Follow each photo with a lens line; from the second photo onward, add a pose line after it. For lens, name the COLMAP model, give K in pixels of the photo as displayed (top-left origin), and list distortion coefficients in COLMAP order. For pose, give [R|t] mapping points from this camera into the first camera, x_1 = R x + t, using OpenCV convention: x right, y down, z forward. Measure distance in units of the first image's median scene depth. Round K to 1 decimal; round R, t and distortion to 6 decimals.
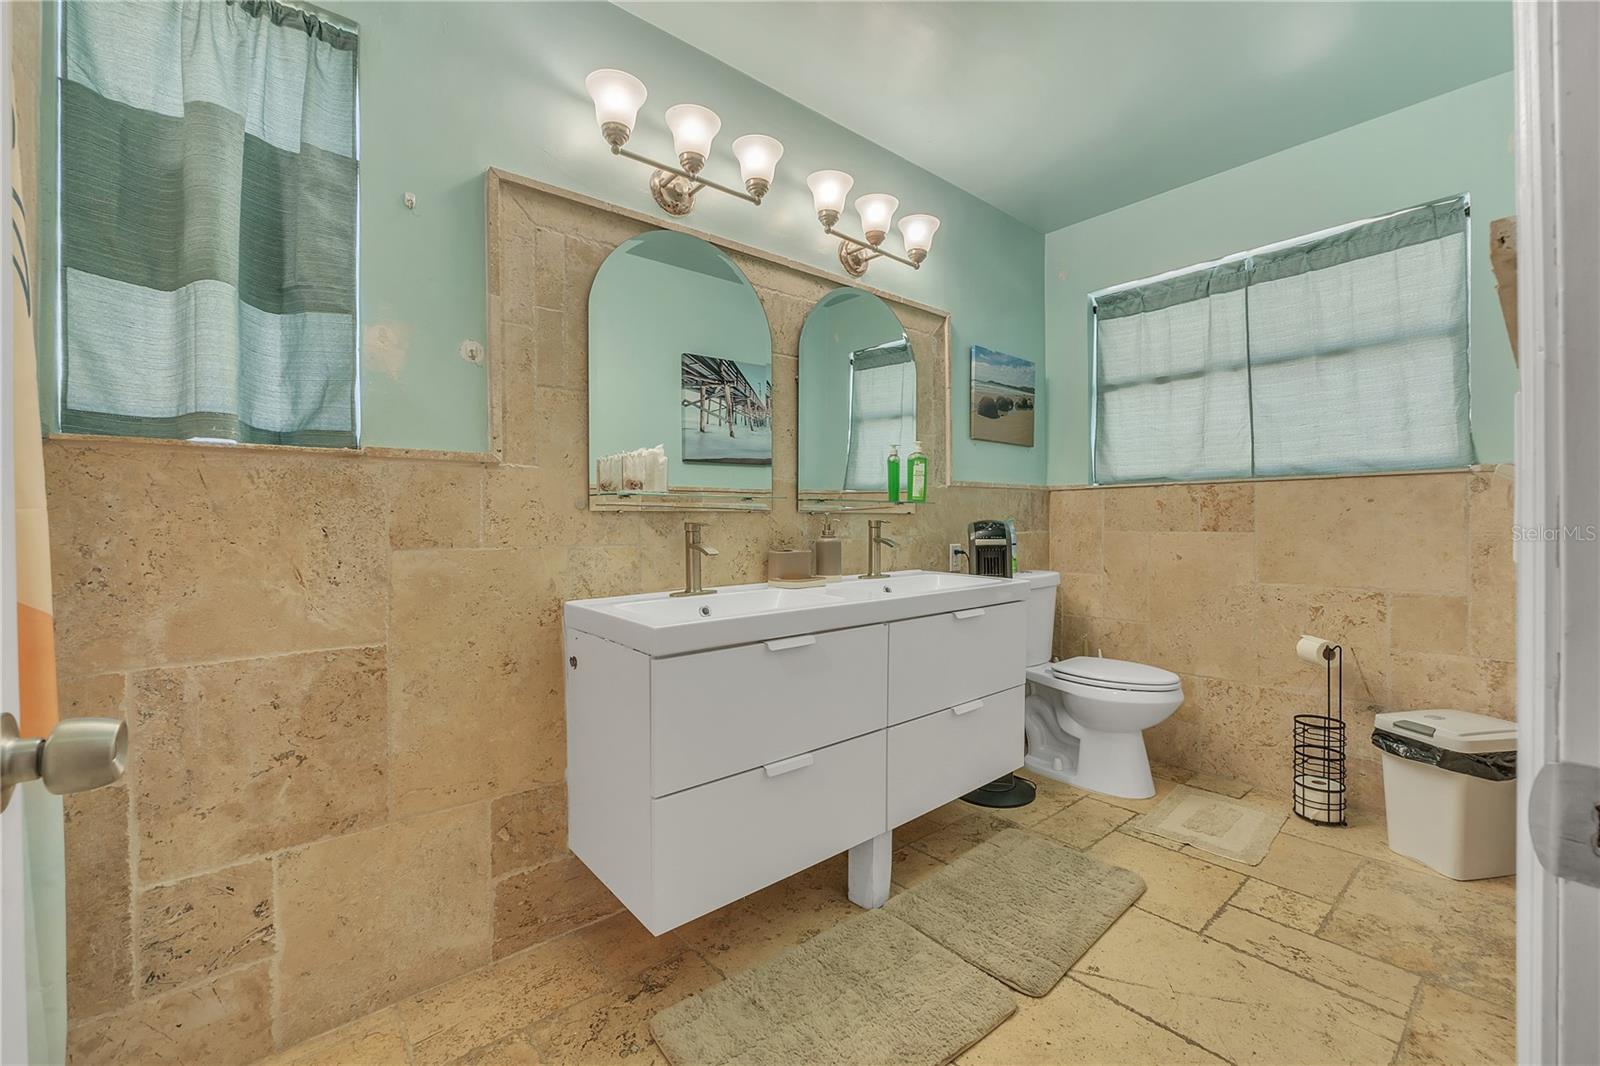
lens RADIAL K [[681.8, 0, 800.6], [0, 681.8, 526.1], [0, 0, 1]] dist [-0.004423, 0.000098]
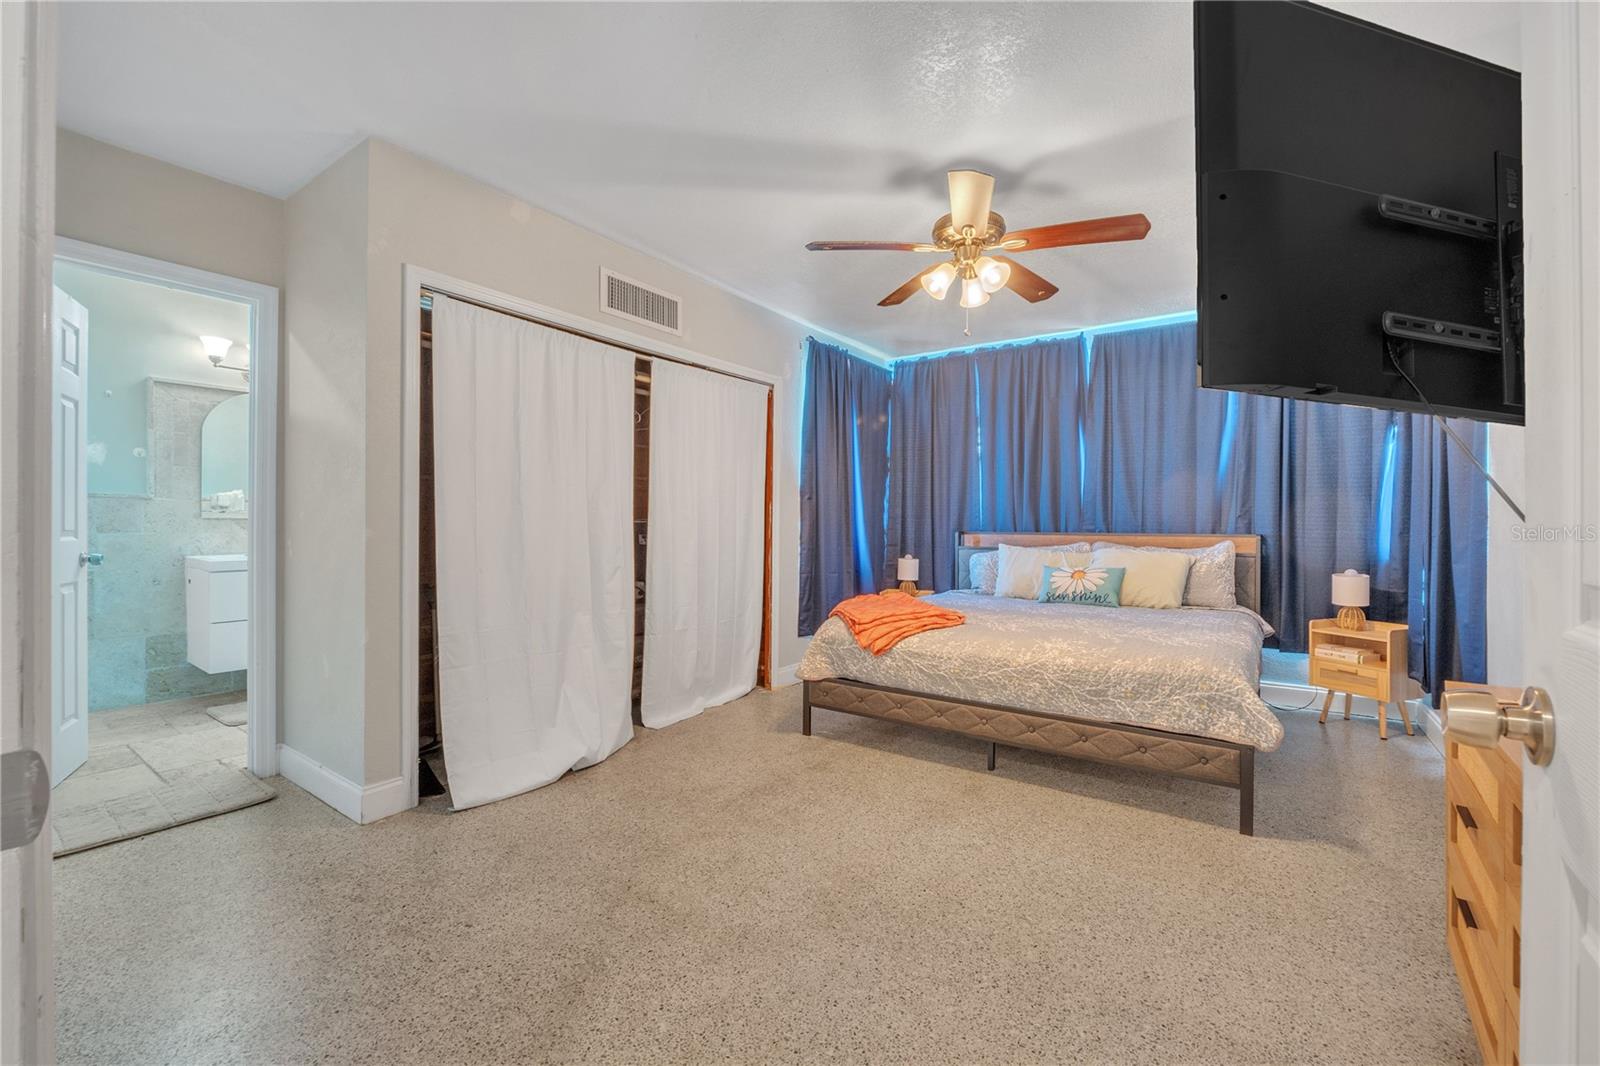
lens RADIAL K [[681.8, 0, 794.6], [0, 681.8, 523.9], [0, 0, 1]] dist [-0.004423, 0.000098]
pose [[0.971273, 0.016606, 0.237388, 1.150107], [-0.016615, 0.999860, -0.001961, -0.031692], [-0.237388, -0.002039, 0.971413, -1.803956]]
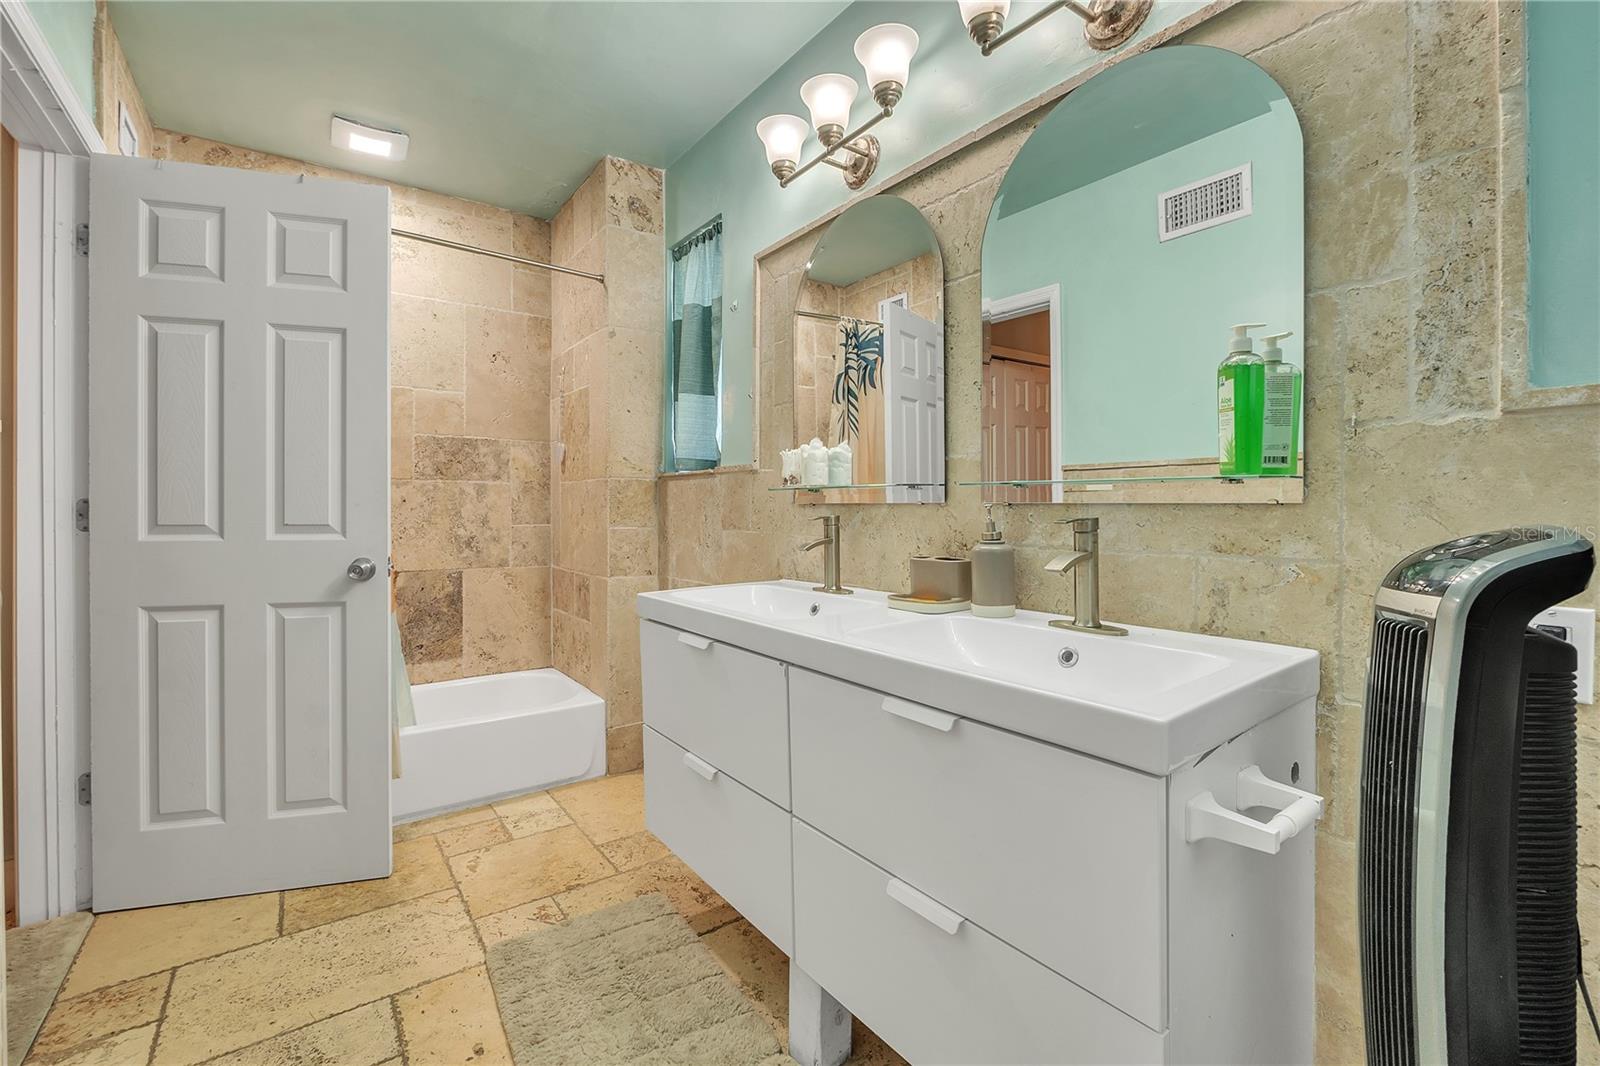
lens RADIAL K [[681.8, 0, 797.3], [0, 681.8, 519.3], [0, 0, 1]] dist [-0.004423, 0.000098]
pose [[-0.075120, 0.023170, -0.996905, 0.852233], [-0.006156, 0.999700, 0.023699, -0.024389], [0.997155, 0.007918, -0.074955, 1.098415]]
